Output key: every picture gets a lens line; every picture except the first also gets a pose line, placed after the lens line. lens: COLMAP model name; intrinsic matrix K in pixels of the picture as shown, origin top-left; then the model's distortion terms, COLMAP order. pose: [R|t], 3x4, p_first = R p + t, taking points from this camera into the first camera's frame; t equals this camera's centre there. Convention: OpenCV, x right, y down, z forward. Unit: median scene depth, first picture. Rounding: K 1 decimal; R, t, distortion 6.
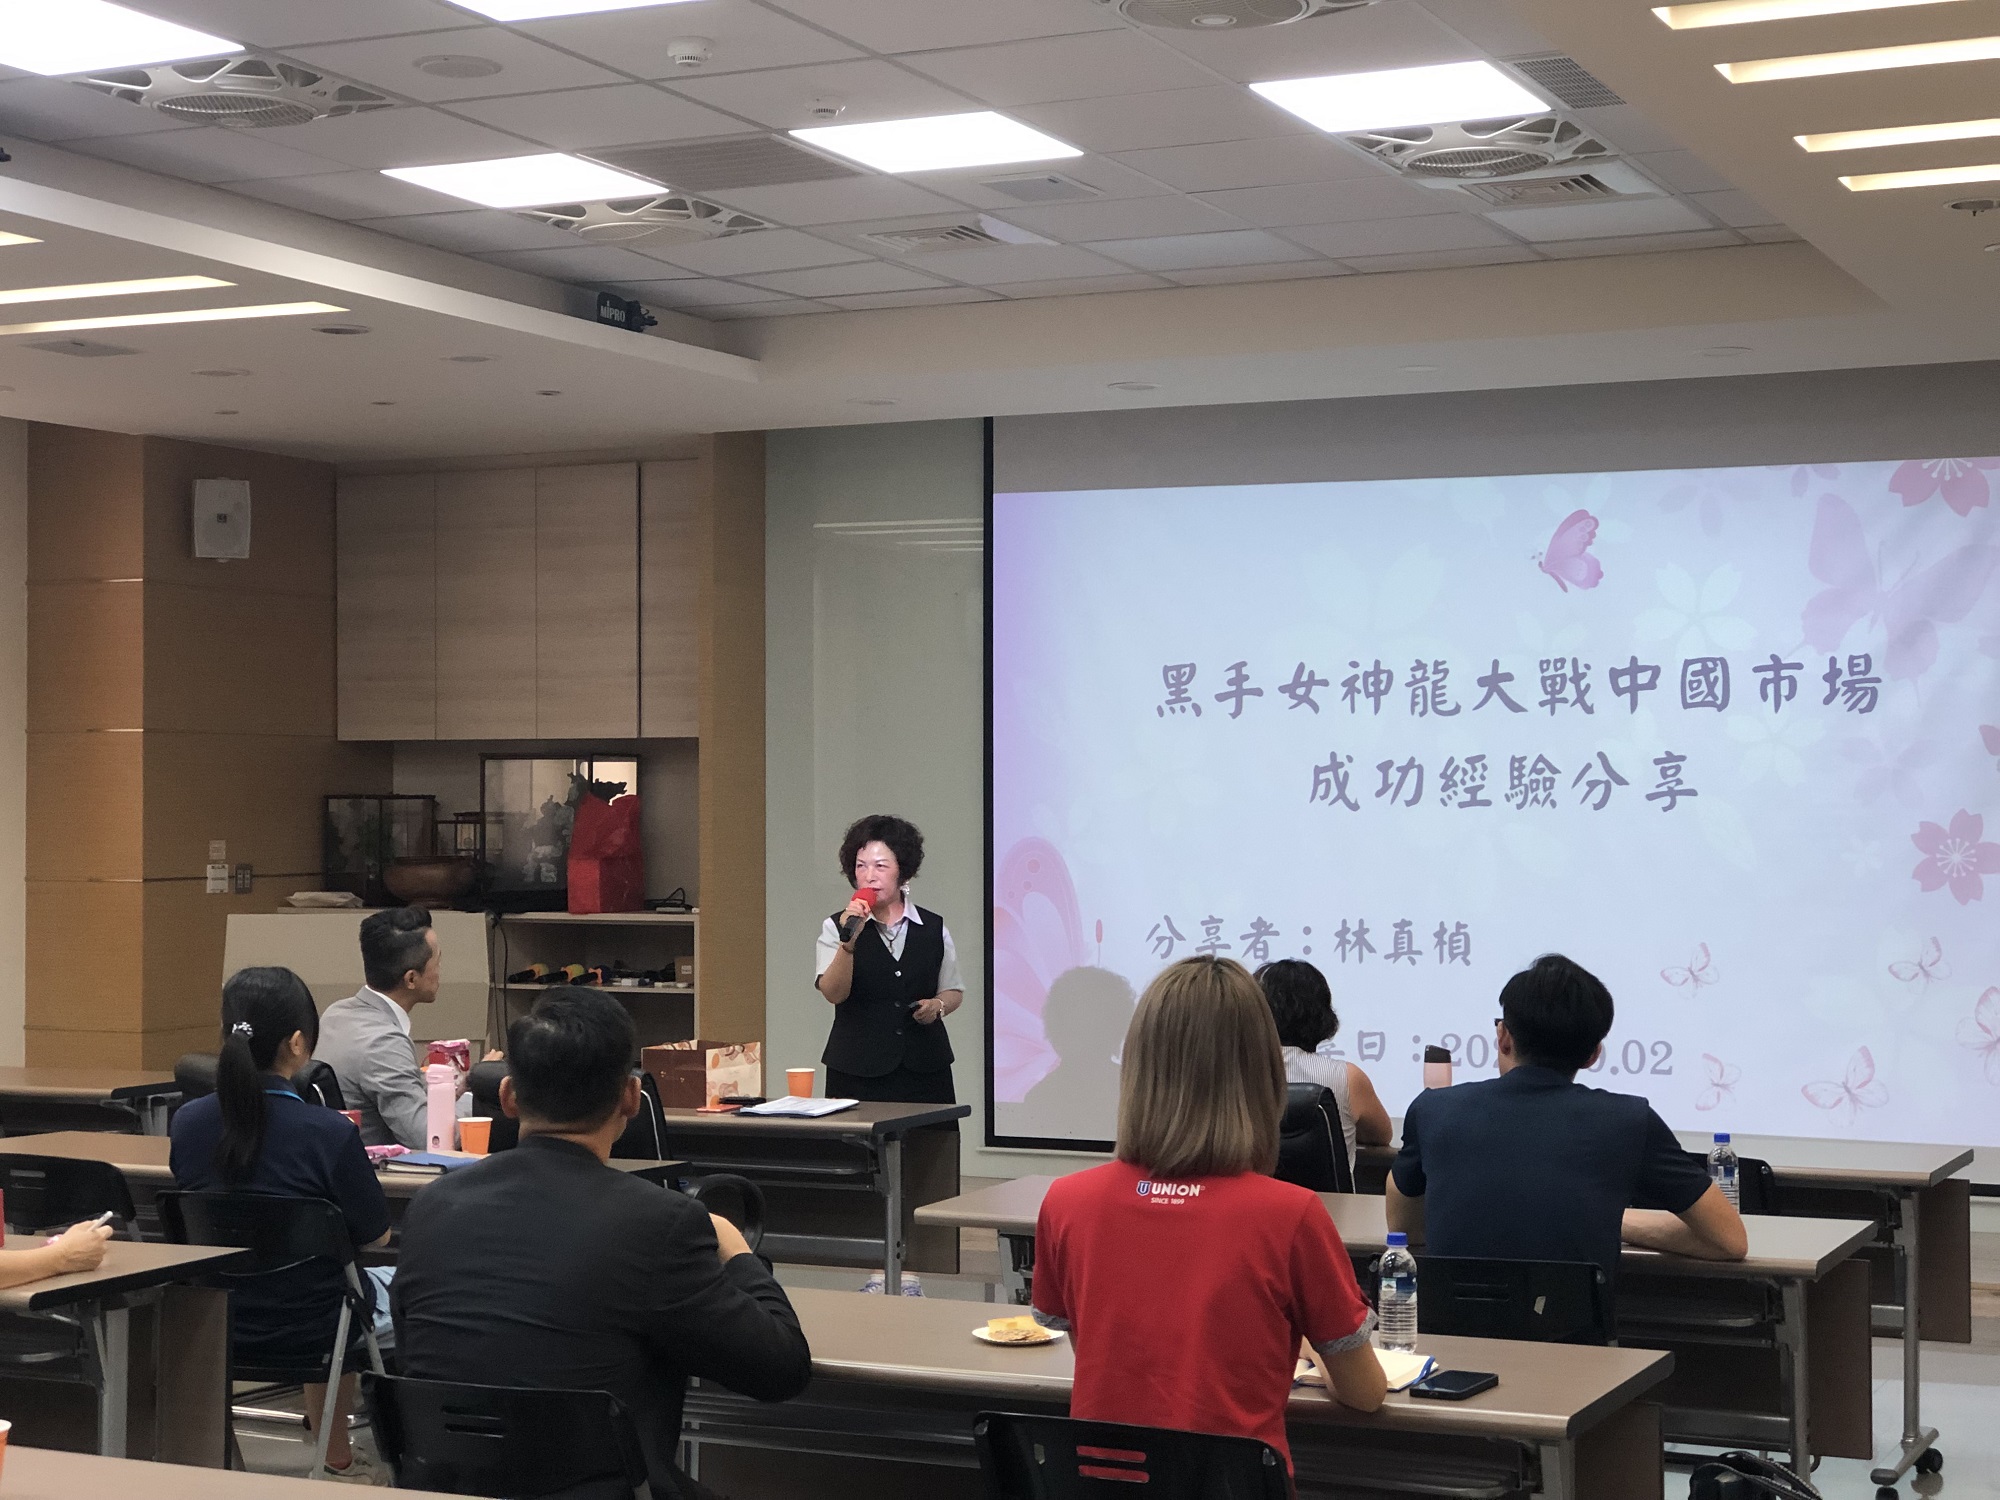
lens RADIAL K [[3295.7, 0, 1000.0], [0, 3295.7, 750.0], [0, 0, 1]] dist [-0.005388, 0.761427]
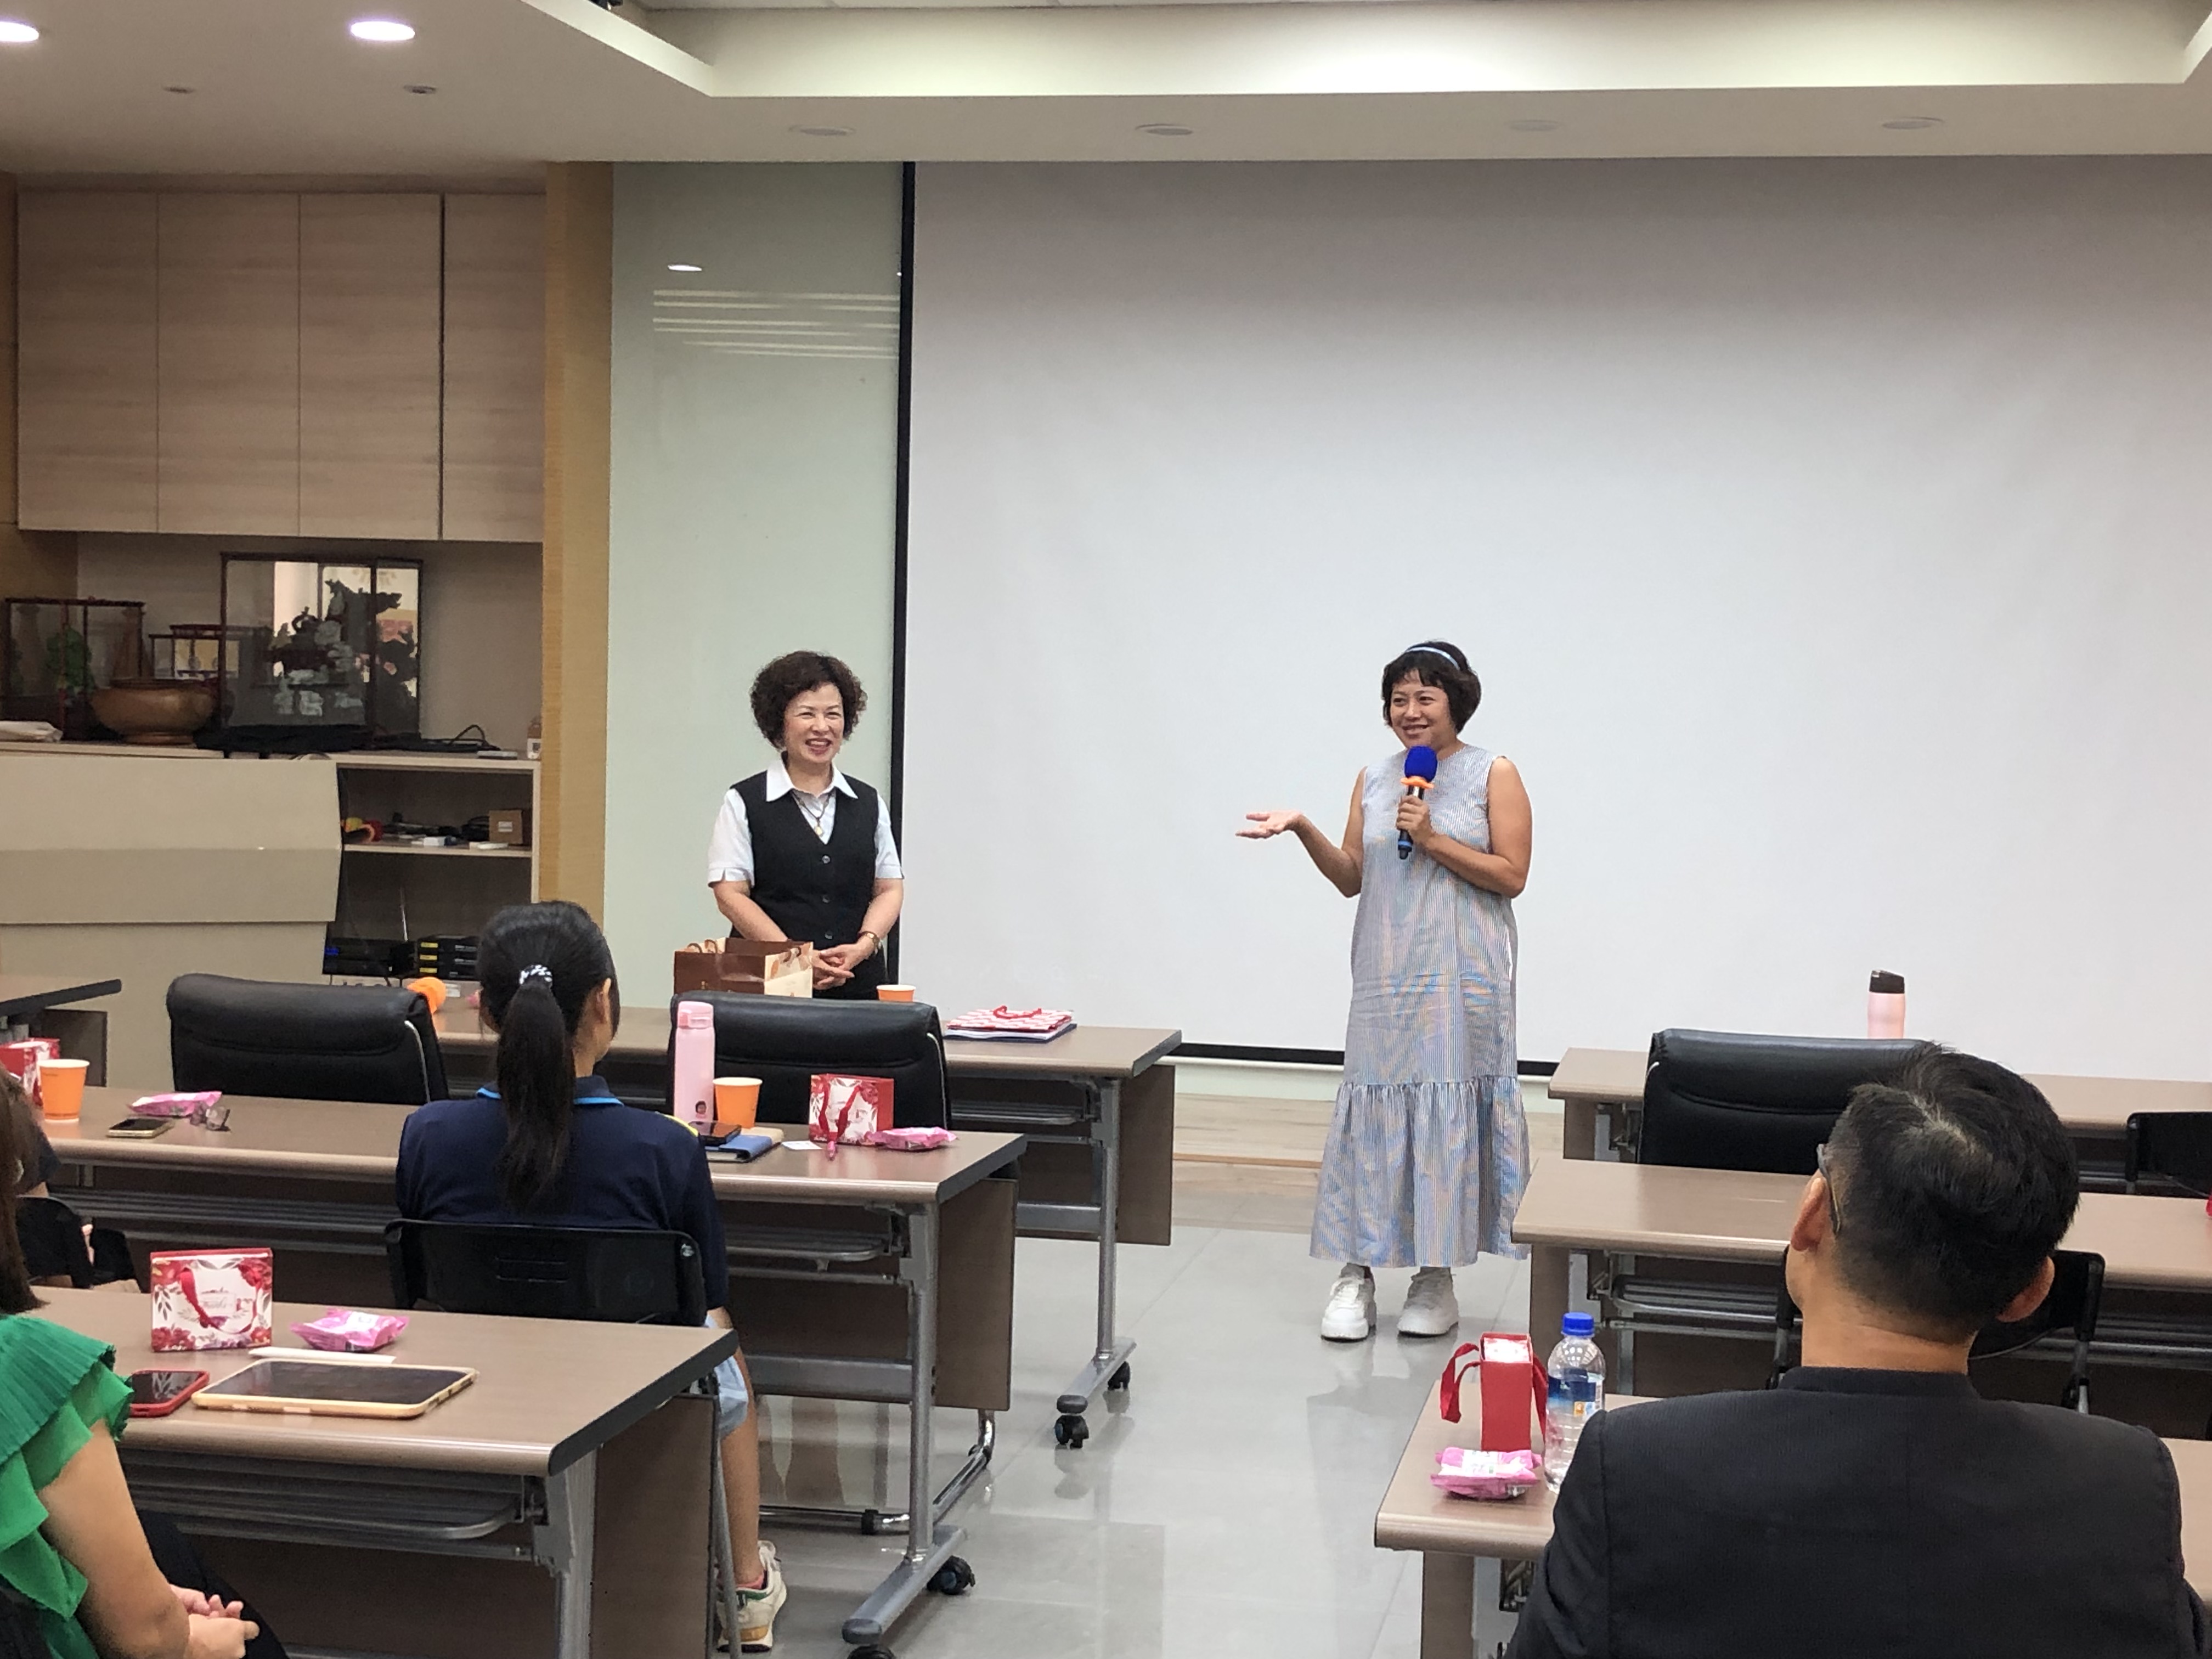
lens RADIAL K [[3296.1, 0, 1106.0], [0, 3296.1, 829.5], [0, 0, 1]] dist [0.078469, -0.050757]
pose [[0.969820, 0.009994, 0.243617, -0.167488], [-0.029312, 0.996692, 0.075802, 0.000976], [-0.242054, -0.080655, 0.966905, 0.192819]]
